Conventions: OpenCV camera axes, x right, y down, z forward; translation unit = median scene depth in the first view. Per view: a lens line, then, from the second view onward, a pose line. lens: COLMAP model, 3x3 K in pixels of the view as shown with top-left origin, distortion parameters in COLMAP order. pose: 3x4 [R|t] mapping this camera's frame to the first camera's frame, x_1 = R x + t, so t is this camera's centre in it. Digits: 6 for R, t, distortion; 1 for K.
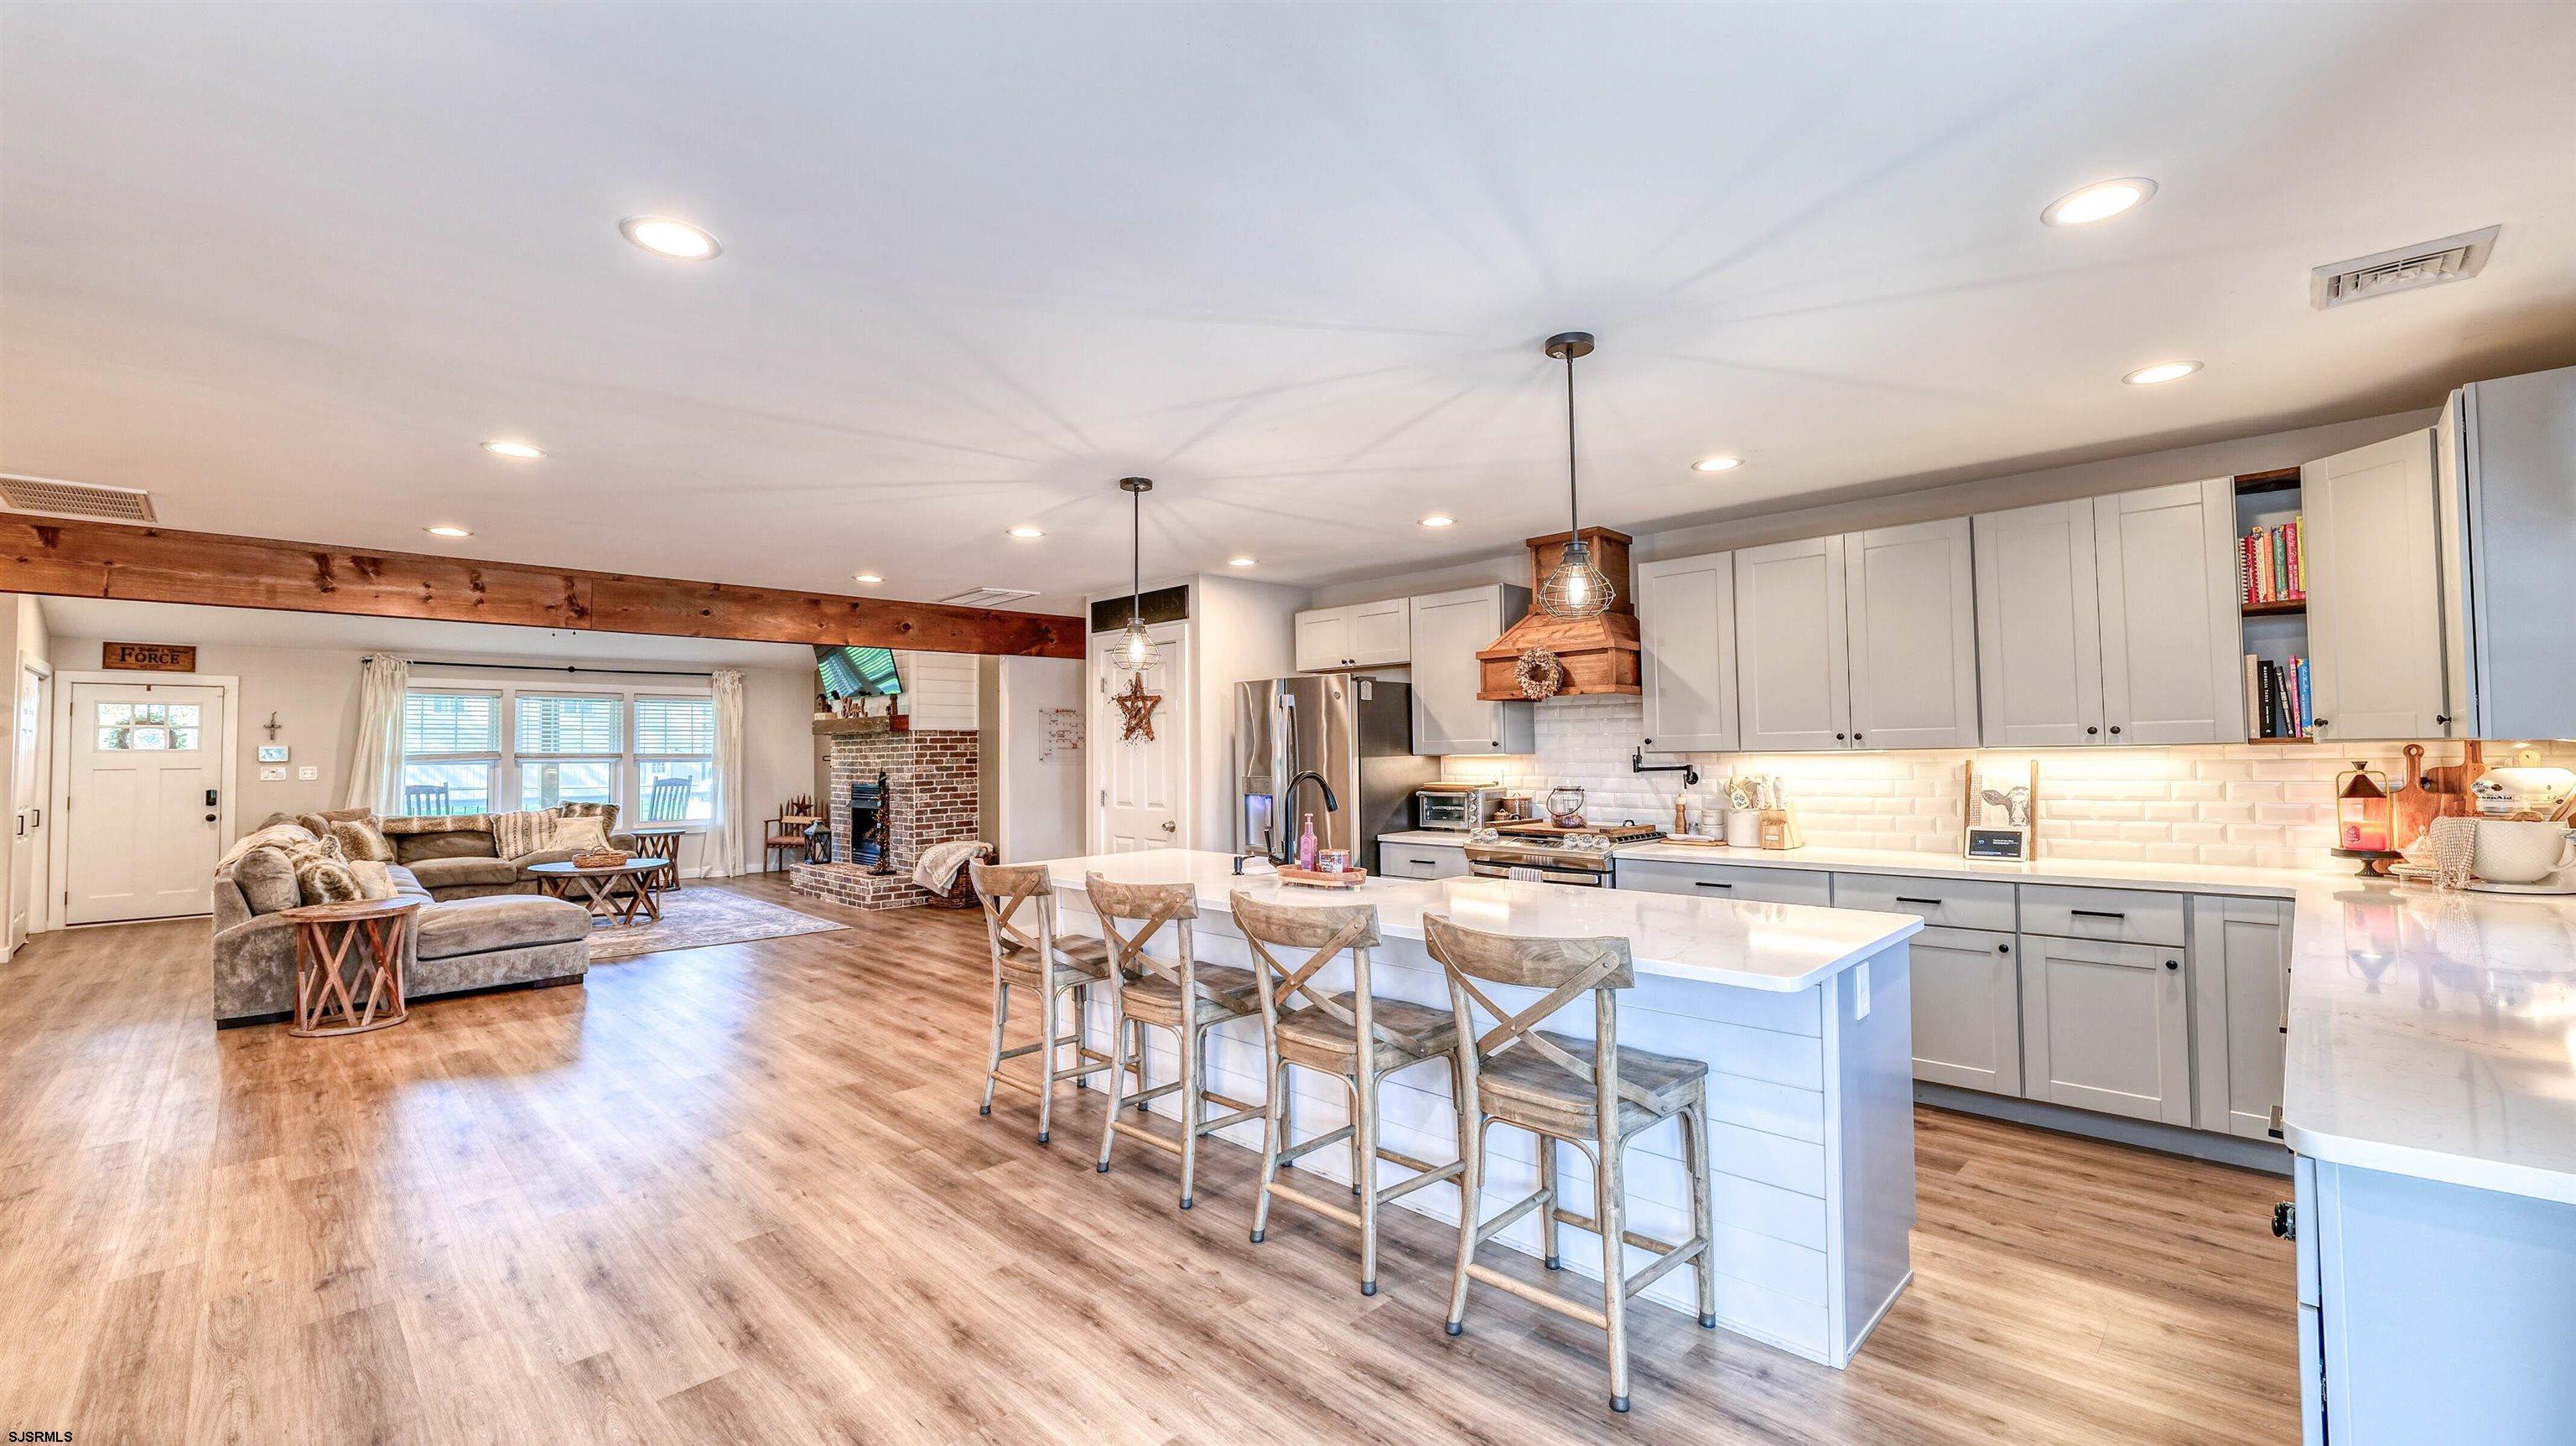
lens RADIAL K [[1045.5, 0, 1275.2], [0, 1045.5, 718.0], [0, 0, 1]] dist [-0.014075, 0.001034]
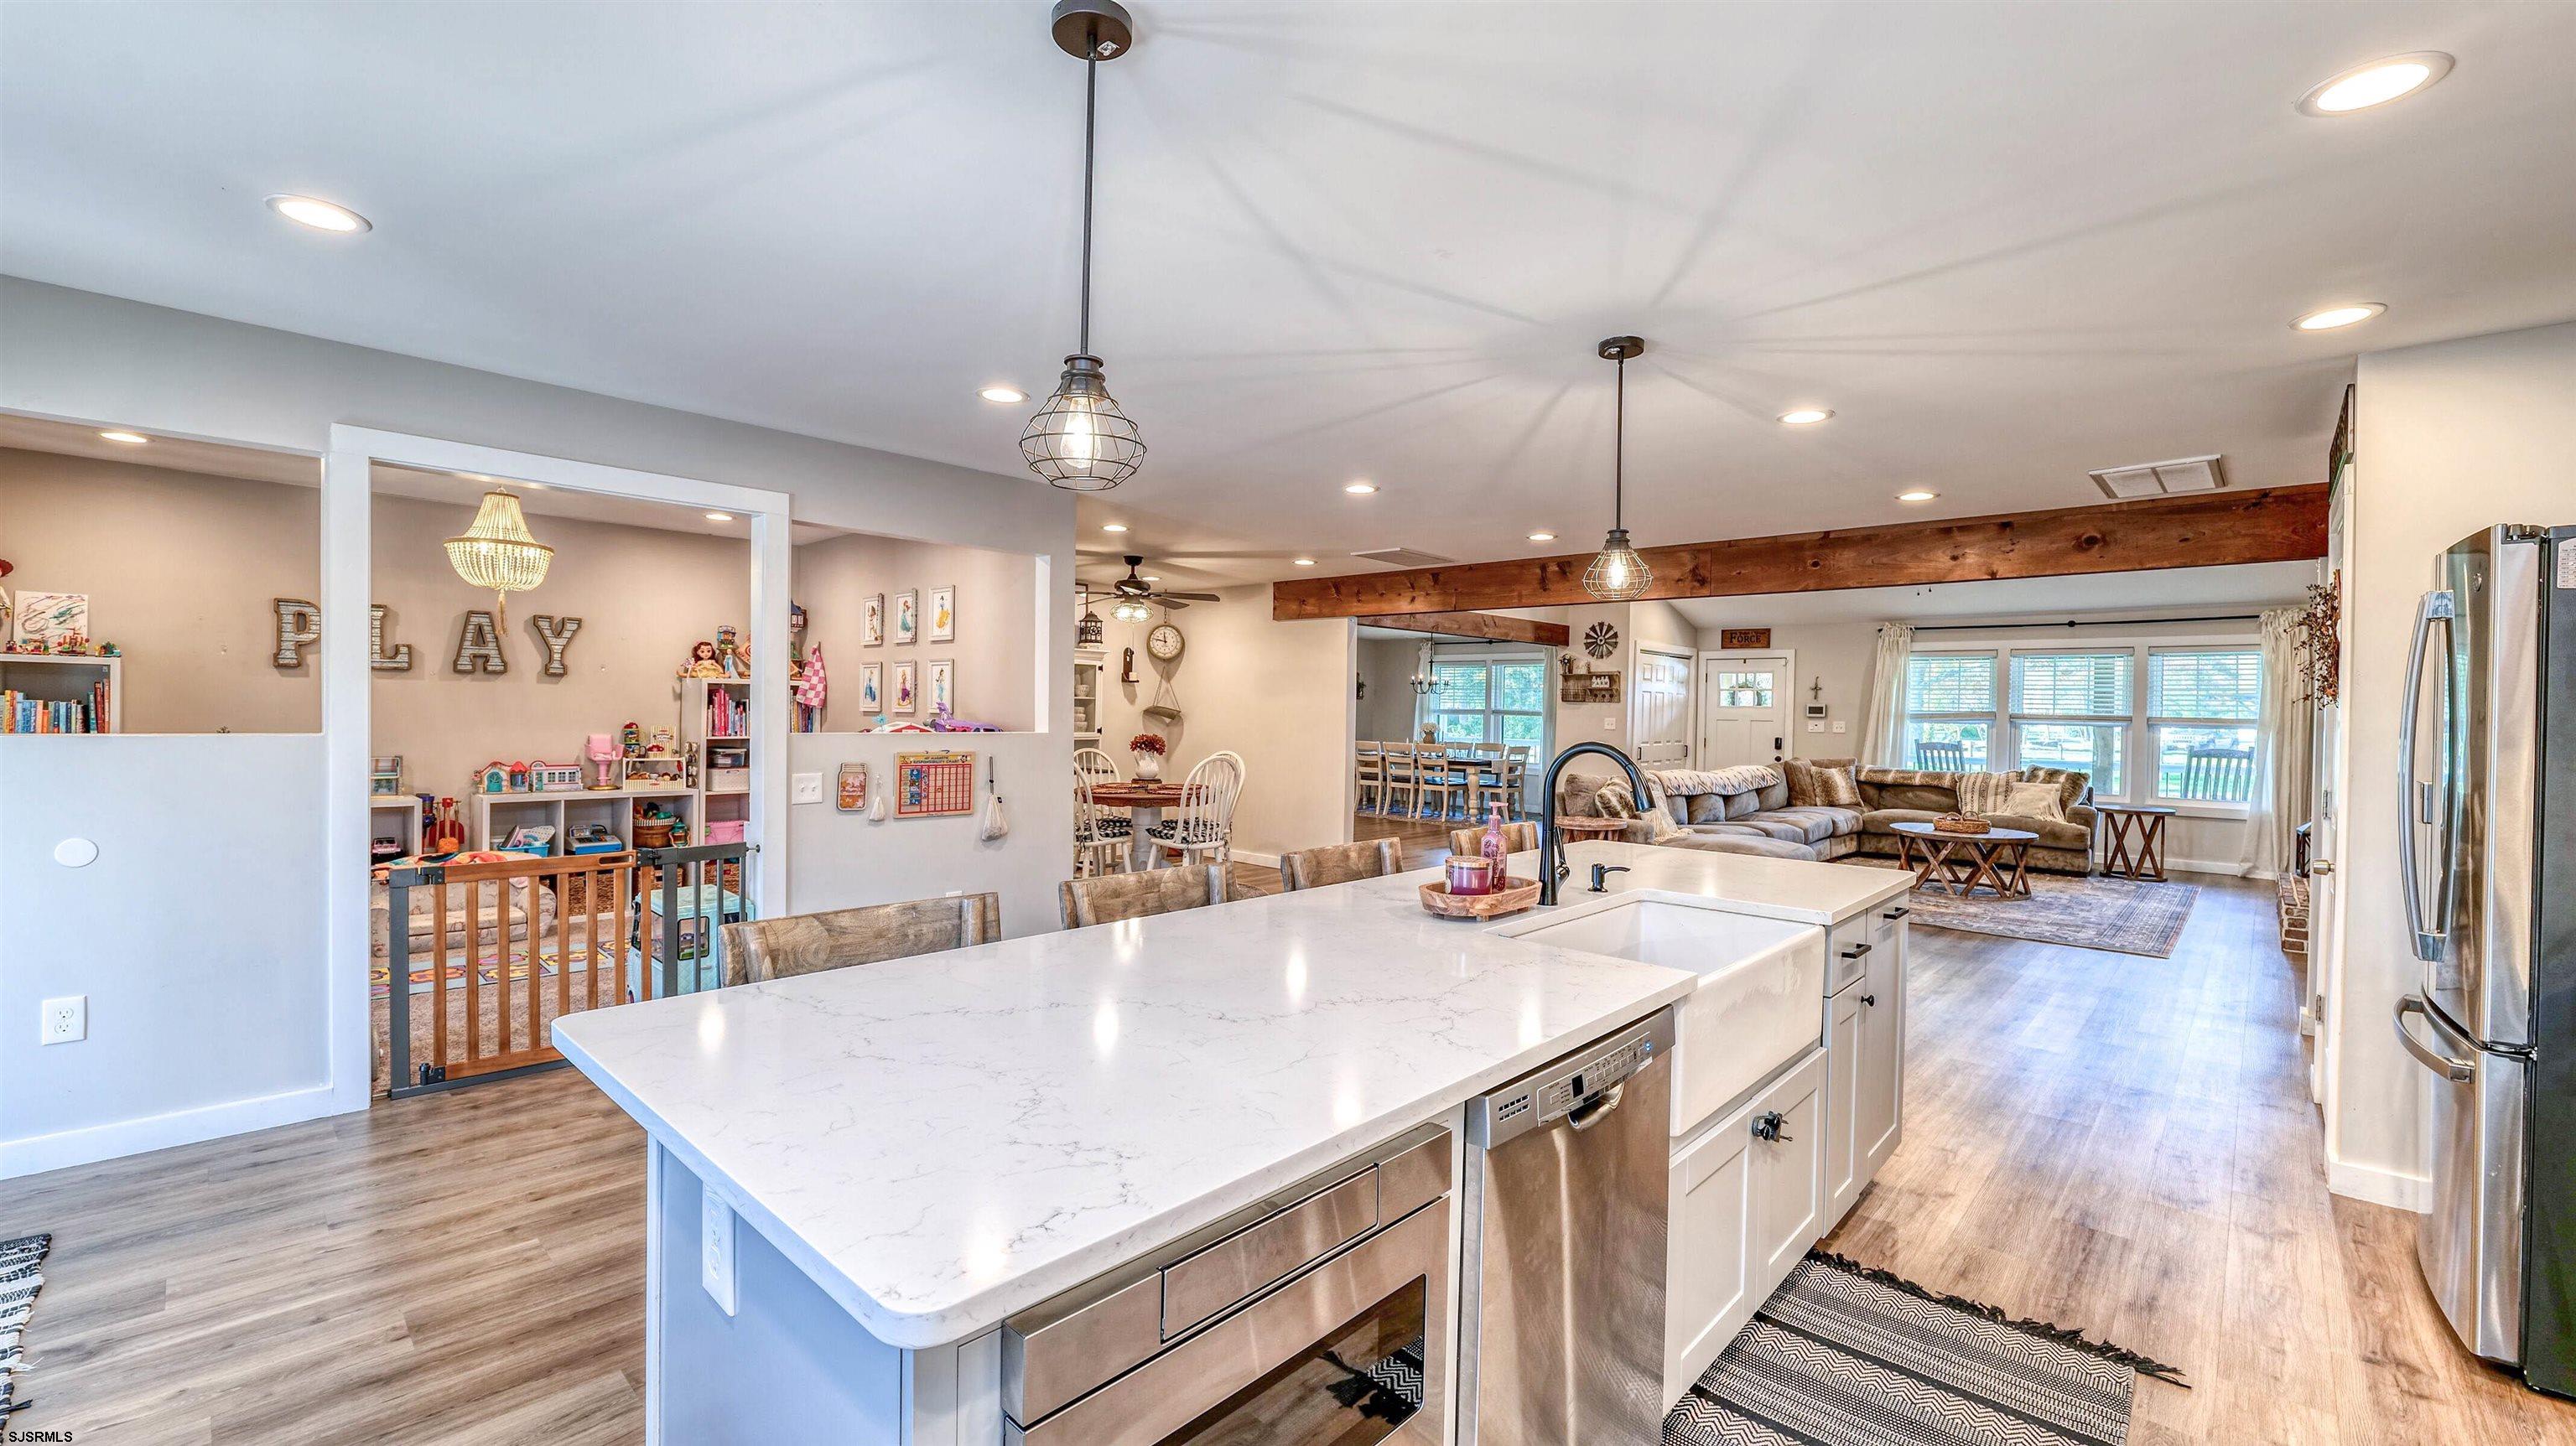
lens RADIAL K [[1045.5, 0, 1275.2], [0, 1045.5, 718.0], [0, 0, 1]] dist [-0.014075, 0.001034]
pose [[0.027537, 0.019543, -0.999430, 0.270322], [0.015491, 0.999680, 0.019975, 0.008865], [0.999501, -0.016032, 0.027226, 0.327752]]
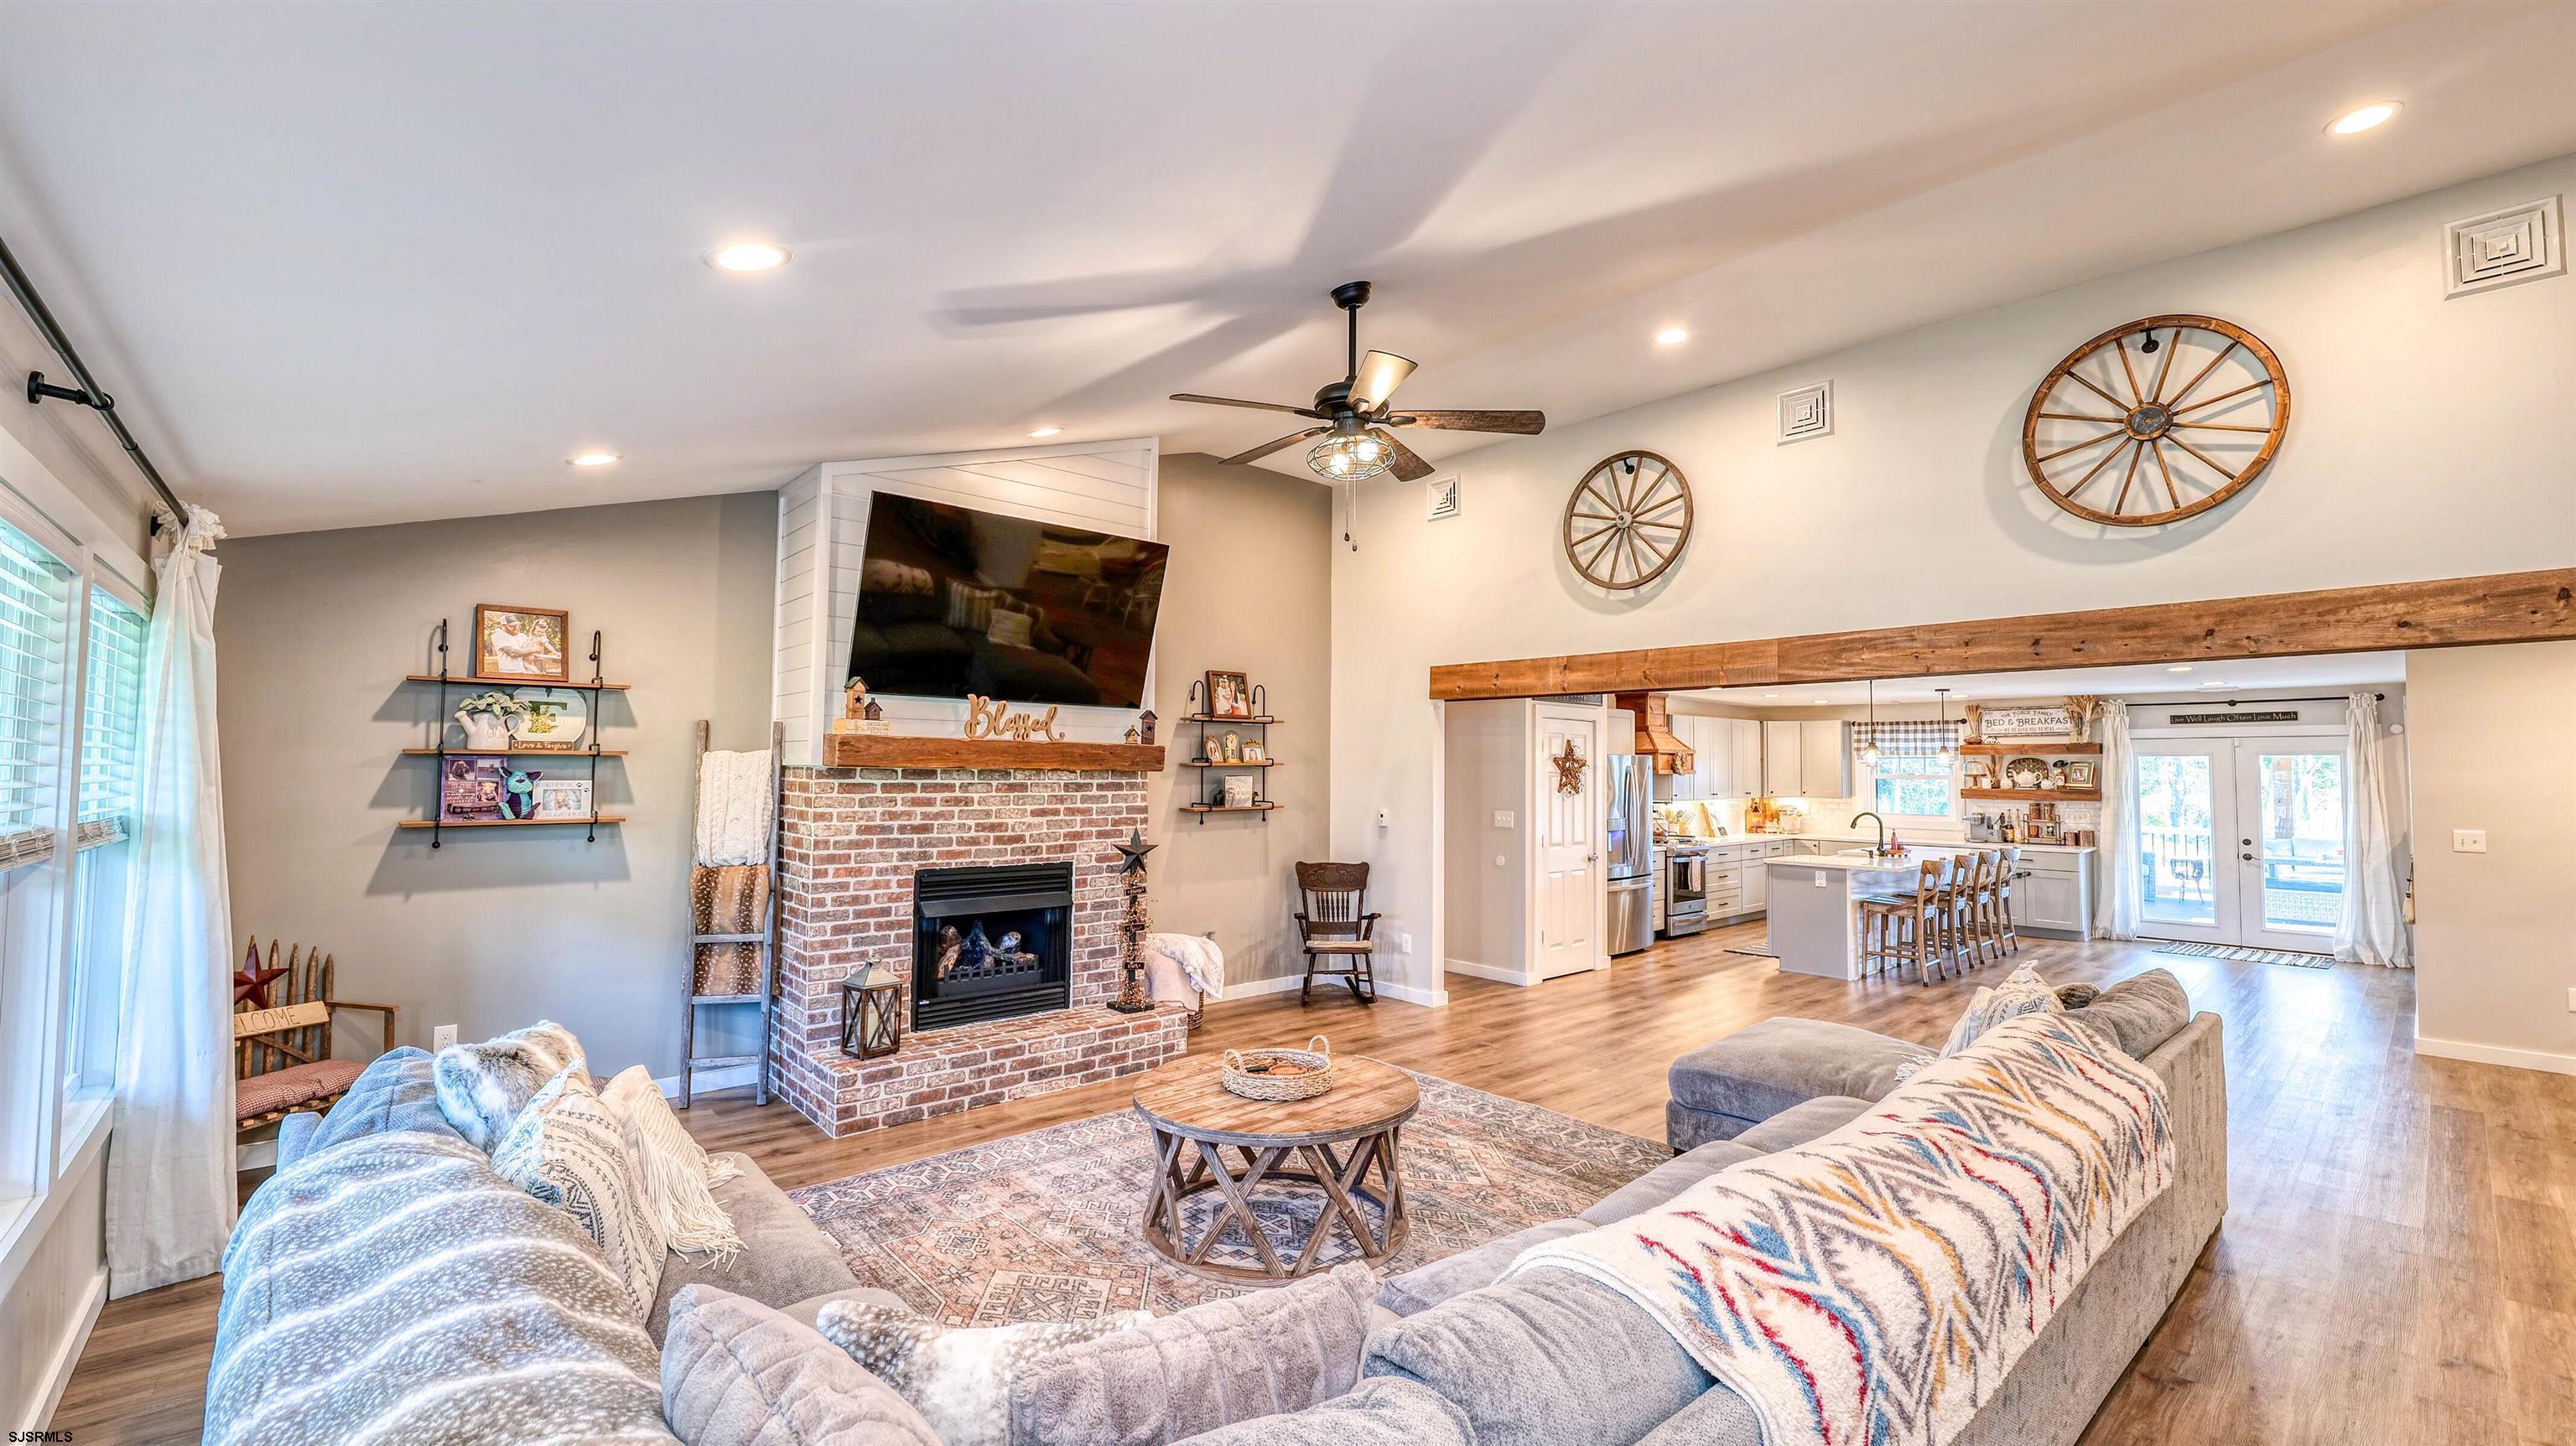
lens RADIAL K [[1045.5, 0, 1275.2], [0, 1045.5, 718.0], [0, 0, 1]] dist [-0.014075, 0.001034]
pose [[0.054591, 0.062869, 0.996528, -1.027689], [-0.044046, 0.997196, -0.060498, 0.016402], [-0.997537, -0.040590, 0.057207, 0.931593]]
